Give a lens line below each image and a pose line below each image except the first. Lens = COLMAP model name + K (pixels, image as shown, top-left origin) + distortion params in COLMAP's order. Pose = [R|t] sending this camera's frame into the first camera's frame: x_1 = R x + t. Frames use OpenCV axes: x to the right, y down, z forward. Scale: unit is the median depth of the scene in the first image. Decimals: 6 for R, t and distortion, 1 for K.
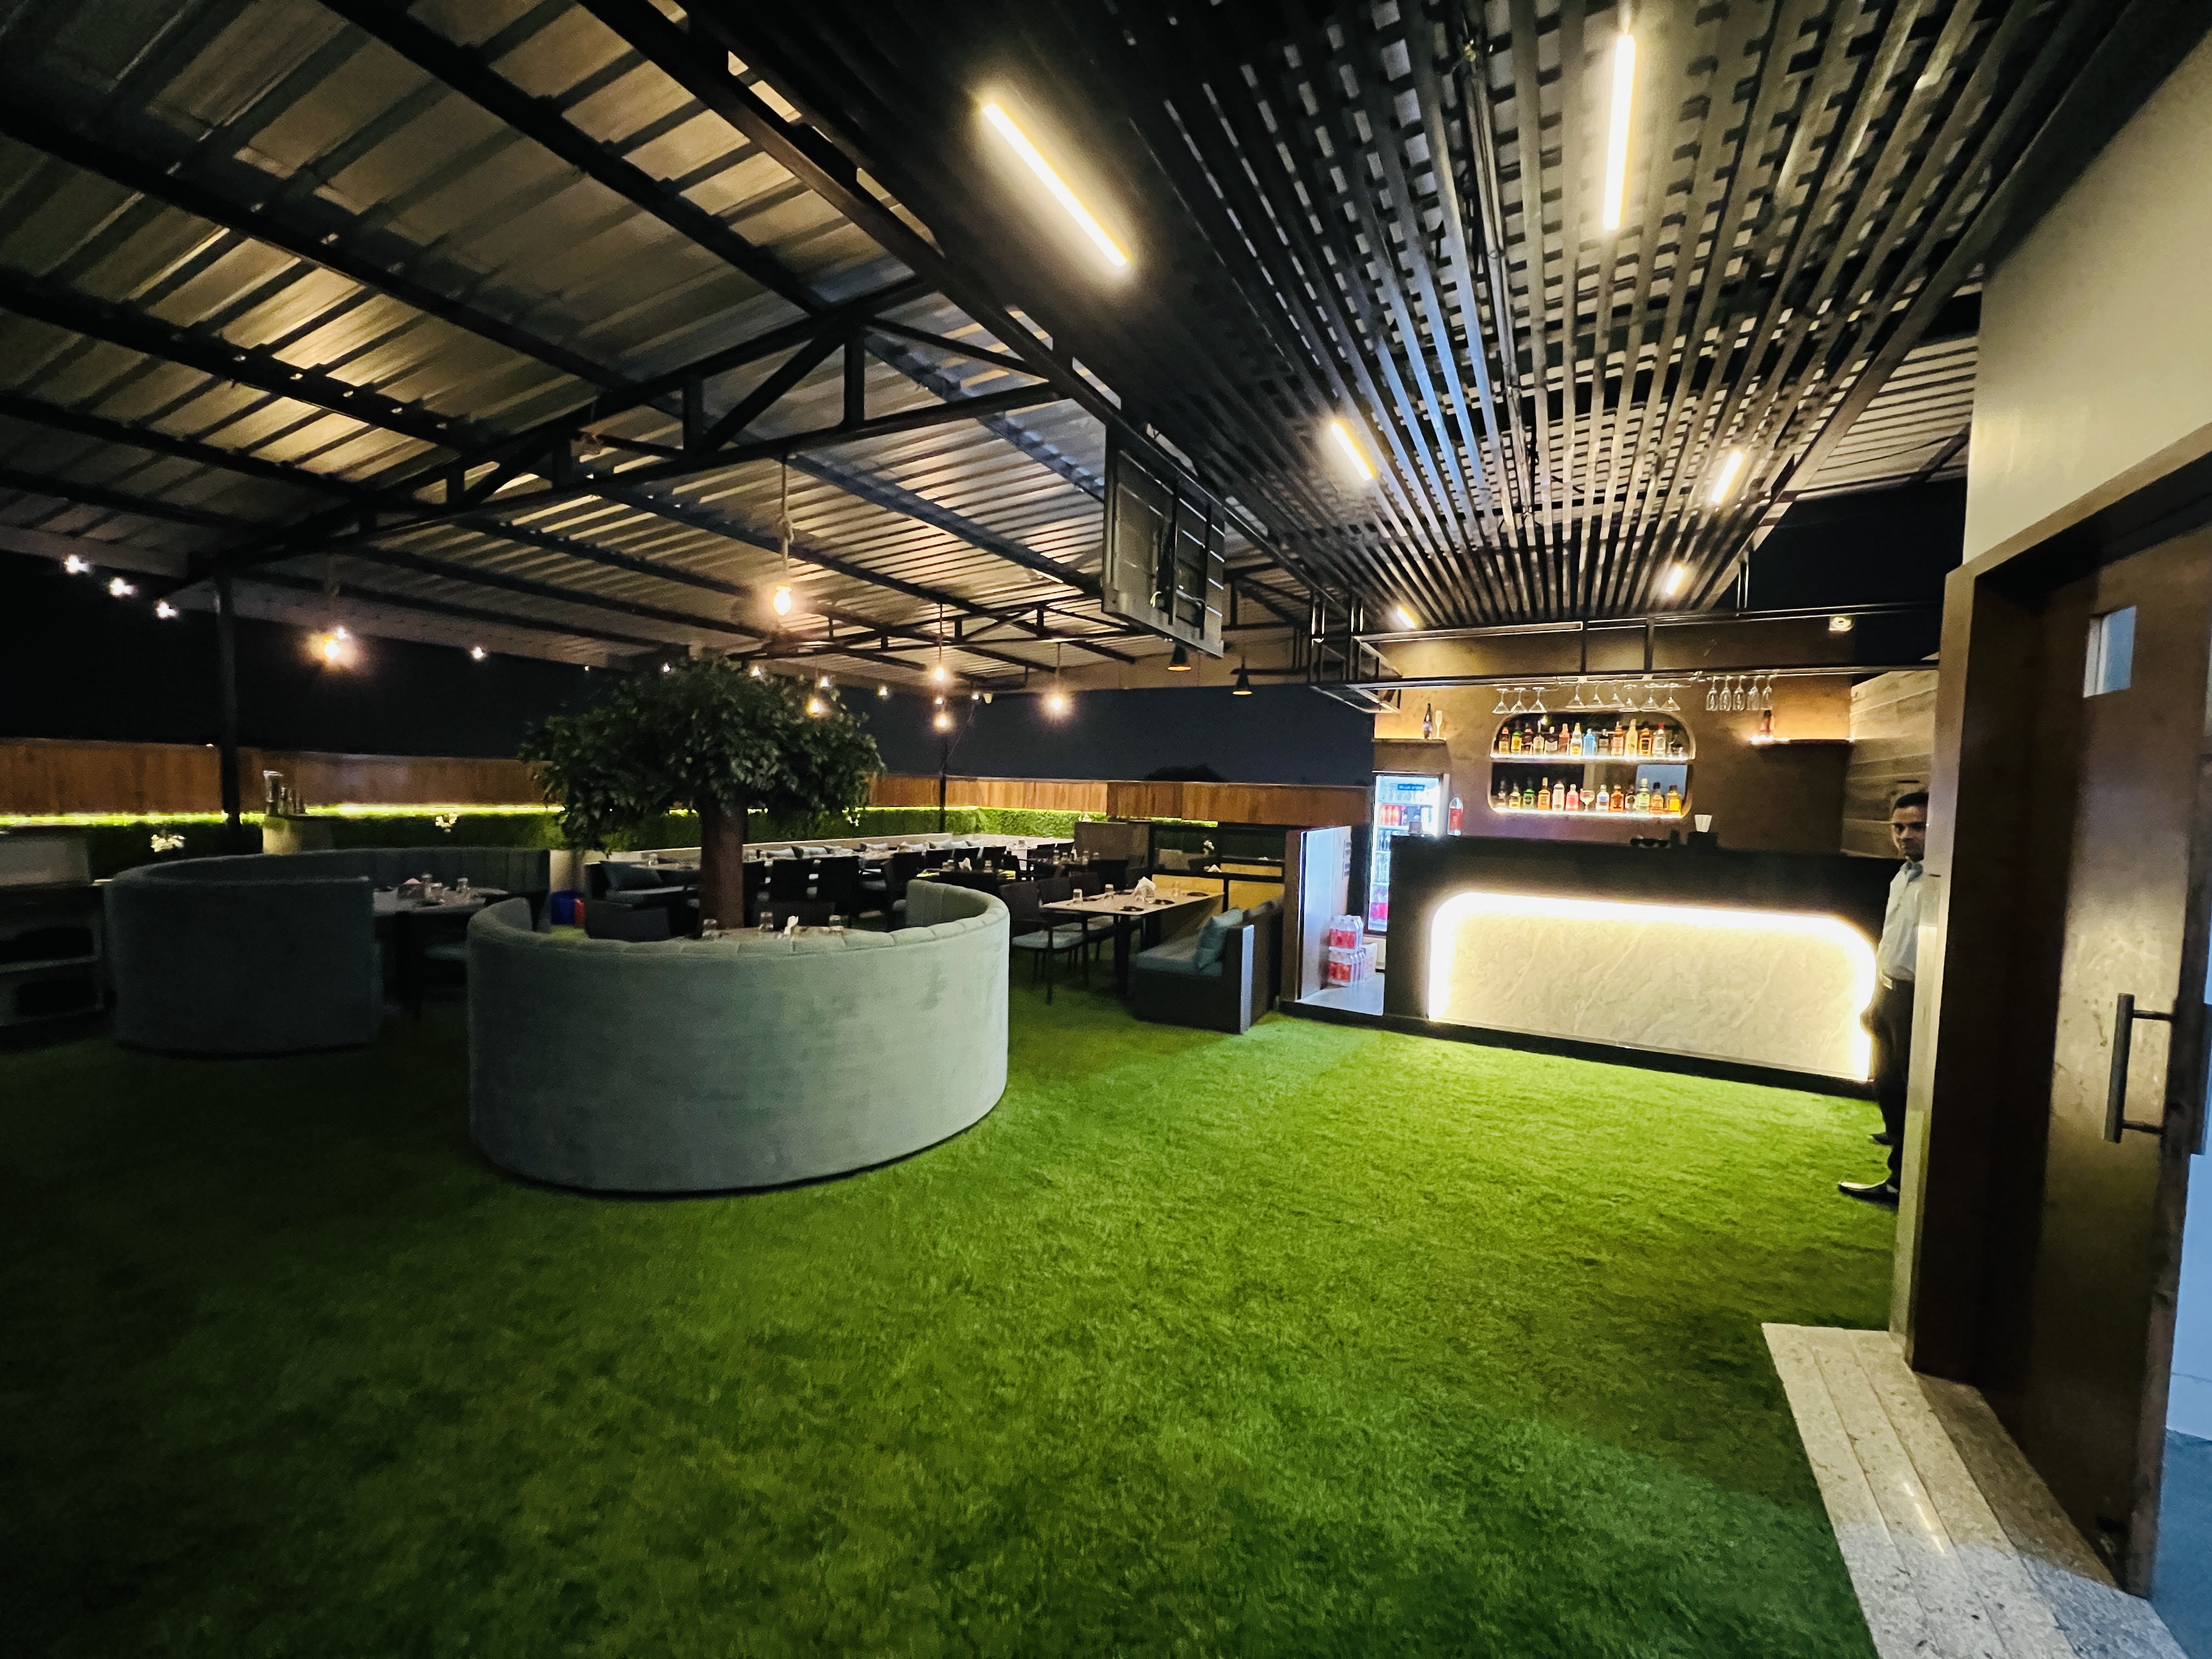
lens RADIAL K [[884.1, 0, 1100.2], [0, 884.1, 829.8], [0, 0, 1]] dist [0.000831, 0.000264]
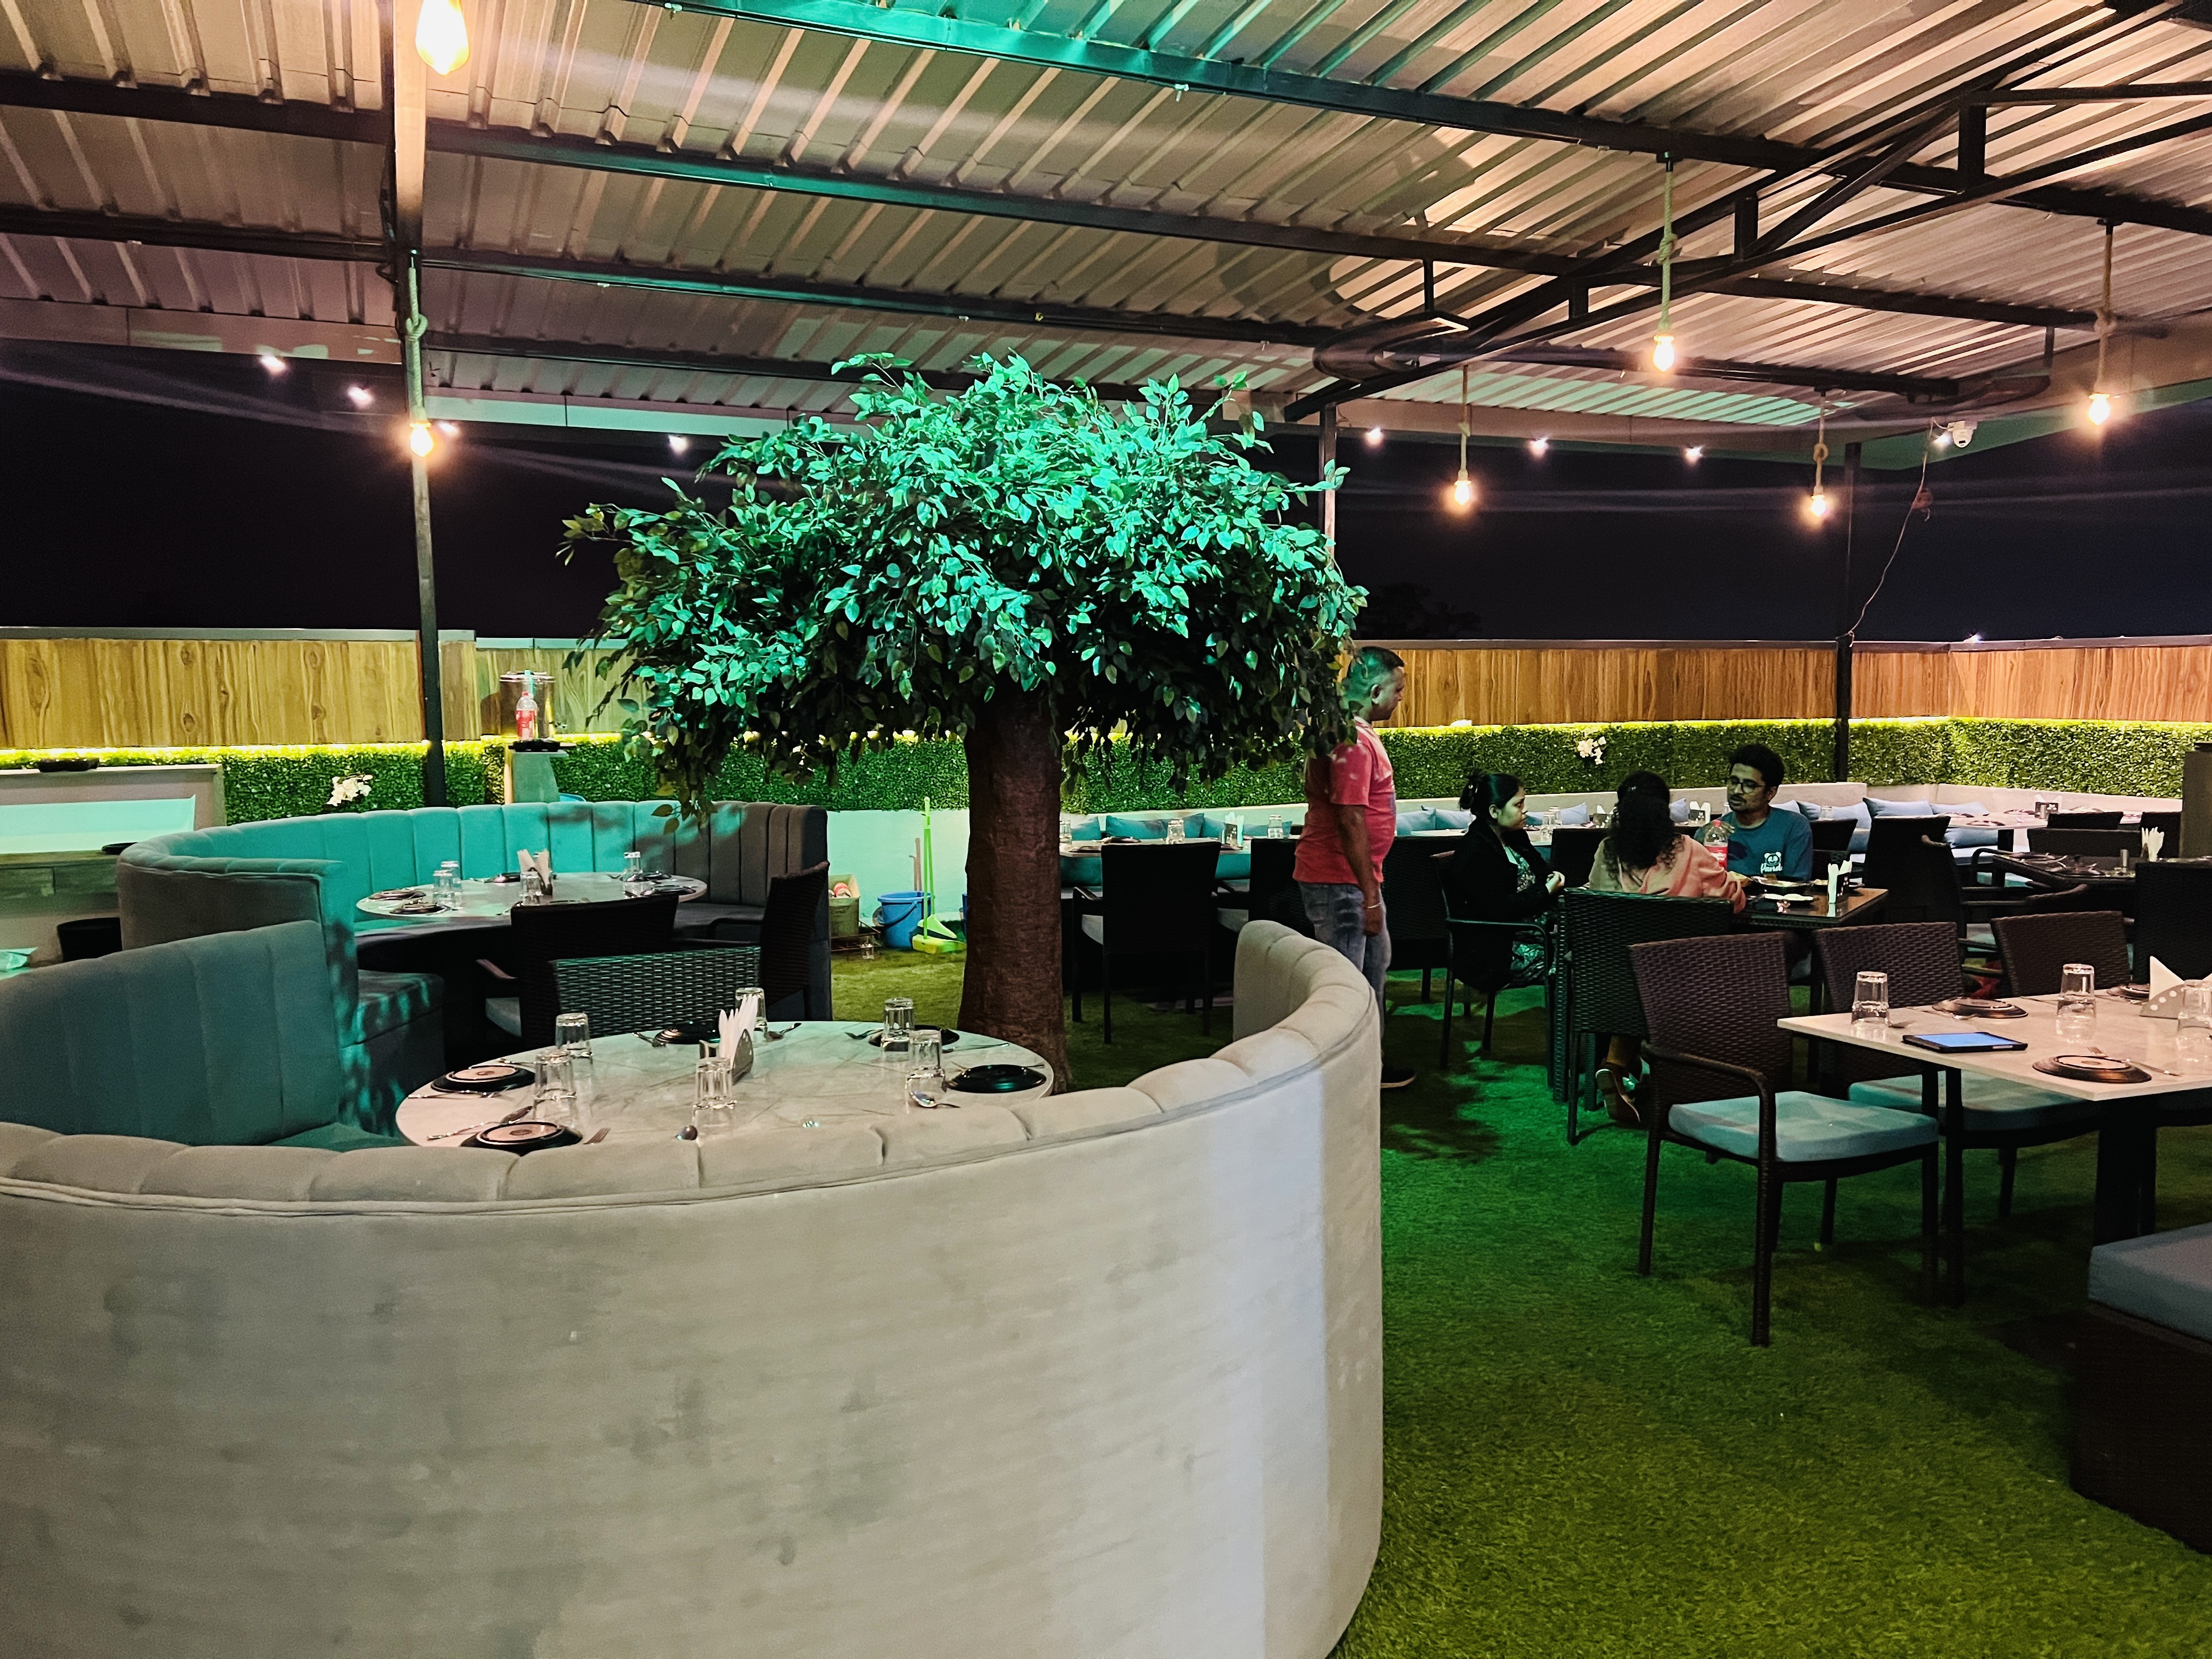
lens RADIAL K [[1669.3, 0, 1121.6], [0, 1669.3, 835.8], [0, 0, 1]] dist [0.054076, -0.044214]
pose [[0.790269, 0.024118, -0.612285, 0.046373], [-0.002408, 0.999340, 0.036255, 0.001813], [0.612755, -0.027177, 0.789806, 0.171951]]
